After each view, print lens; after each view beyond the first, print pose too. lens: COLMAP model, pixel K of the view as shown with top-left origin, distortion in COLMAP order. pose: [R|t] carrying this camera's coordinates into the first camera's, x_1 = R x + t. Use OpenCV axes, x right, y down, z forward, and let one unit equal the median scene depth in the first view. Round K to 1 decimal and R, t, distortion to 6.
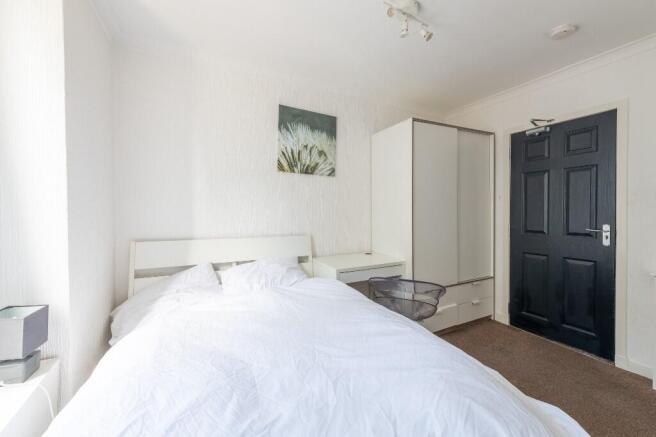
lens RADIAL K [[259.5, 0, 330.2], [0, 259.5, 214.8], [0, 0, 1]] dist [0.002354, -0.000235]
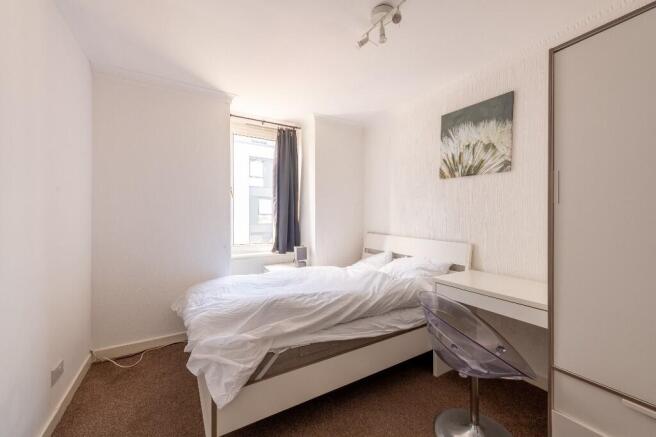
lens RADIAL K [[259.5, 0, 328.6], [0, 259.5, 217.6], [0, 0, 1]] dist [0.002354, -0.000235]
pose [[0.042757, 0.009932, -0.999036, 0.792868], [-0.015469, 0.999837, 0.009278, -0.012223], [0.998966, 0.015057, 0.042903, 0.470372]]
